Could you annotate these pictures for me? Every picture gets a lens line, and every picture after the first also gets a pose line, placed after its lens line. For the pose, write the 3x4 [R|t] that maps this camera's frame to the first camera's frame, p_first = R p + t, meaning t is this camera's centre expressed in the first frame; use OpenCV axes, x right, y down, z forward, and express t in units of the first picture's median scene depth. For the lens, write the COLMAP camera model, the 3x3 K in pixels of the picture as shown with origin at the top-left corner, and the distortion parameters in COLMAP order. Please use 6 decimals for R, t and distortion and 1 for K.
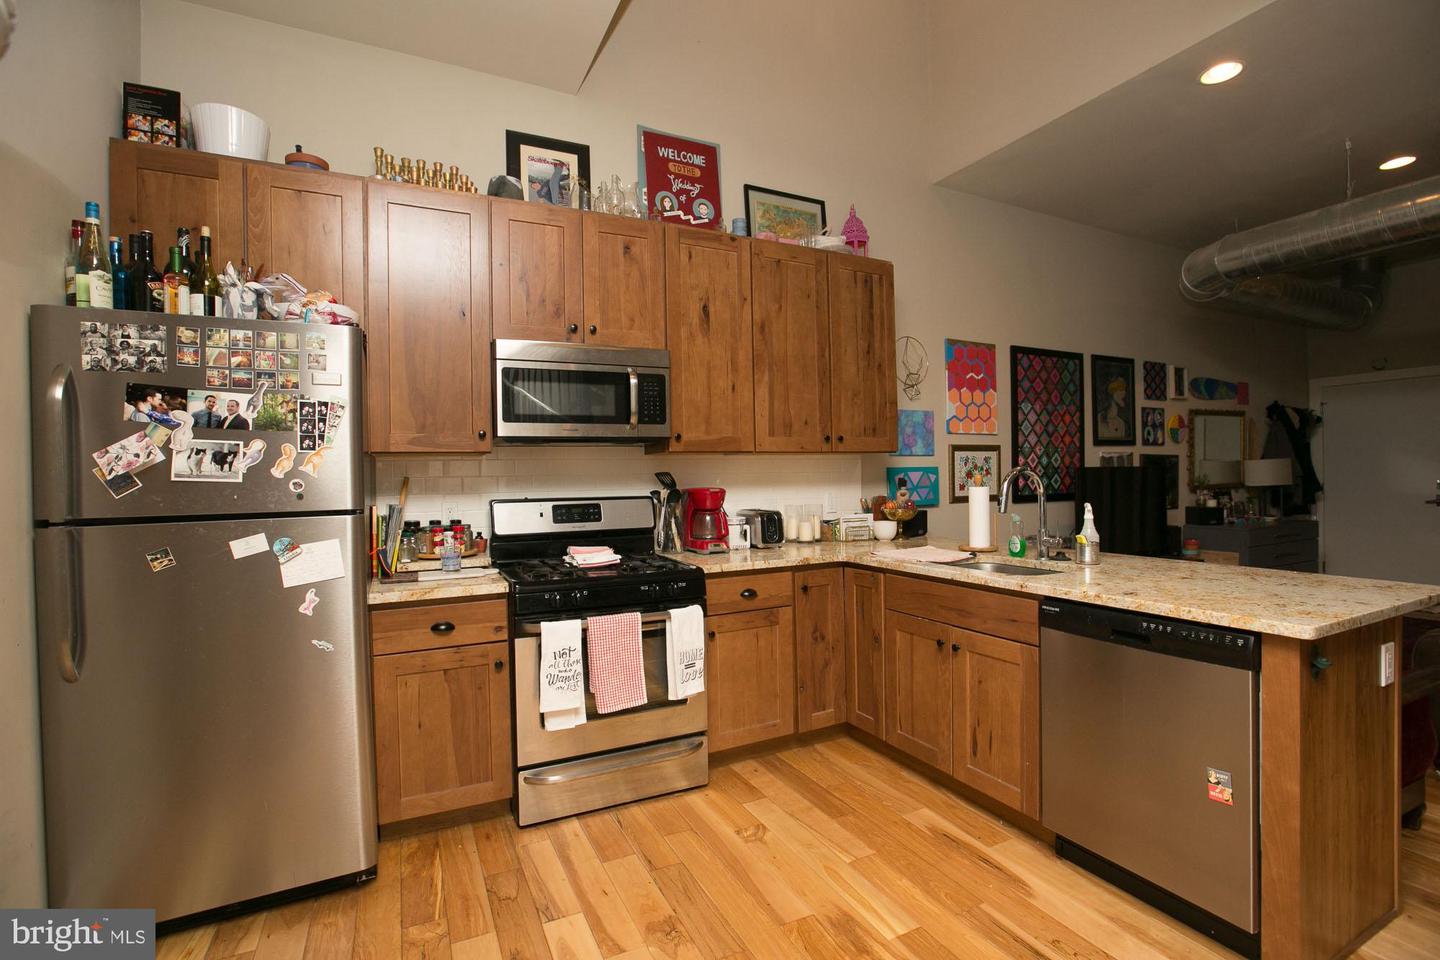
lens RADIAL K [[678.9, 0, 750.3], [0, 678.9, 476.4], [0, 0, 1]] dist [-0.043405, 0.010091]
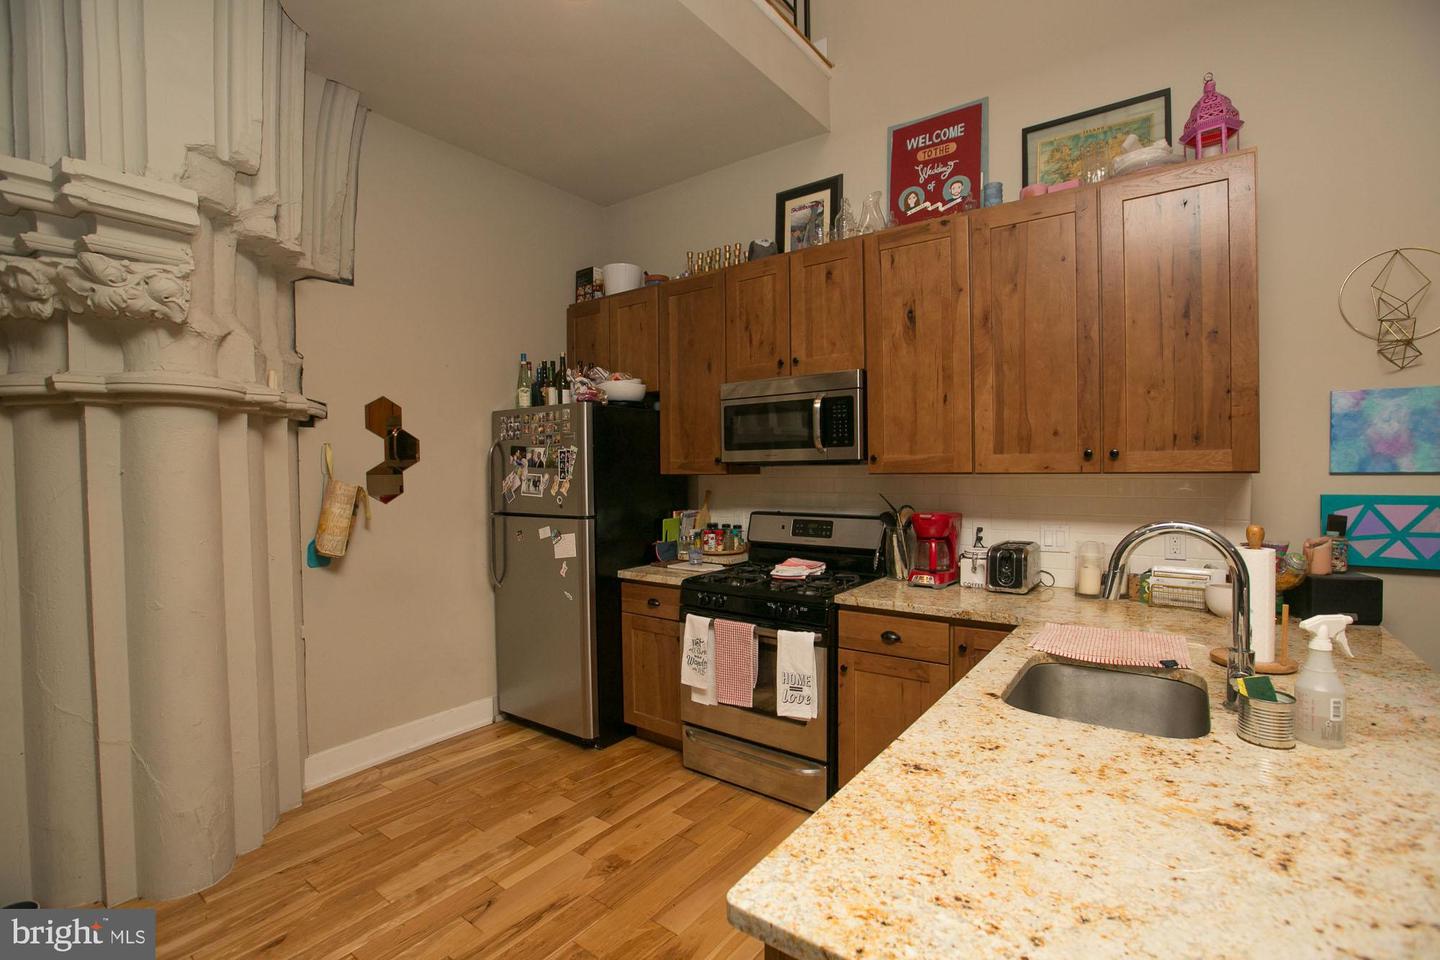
lens RADIAL K [[678.9, 0, 666.6], [0, 678.9, 478.7], [0, 0, 1]] dist [-0.043405, 0.010091]
pose [[0.388274, 0.025112, -0.921202, 0.665550], [0.001622, 0.999608, 0.027933, -0.057530], [0.921542, -0.012340, 0.388081, 0.370565]]
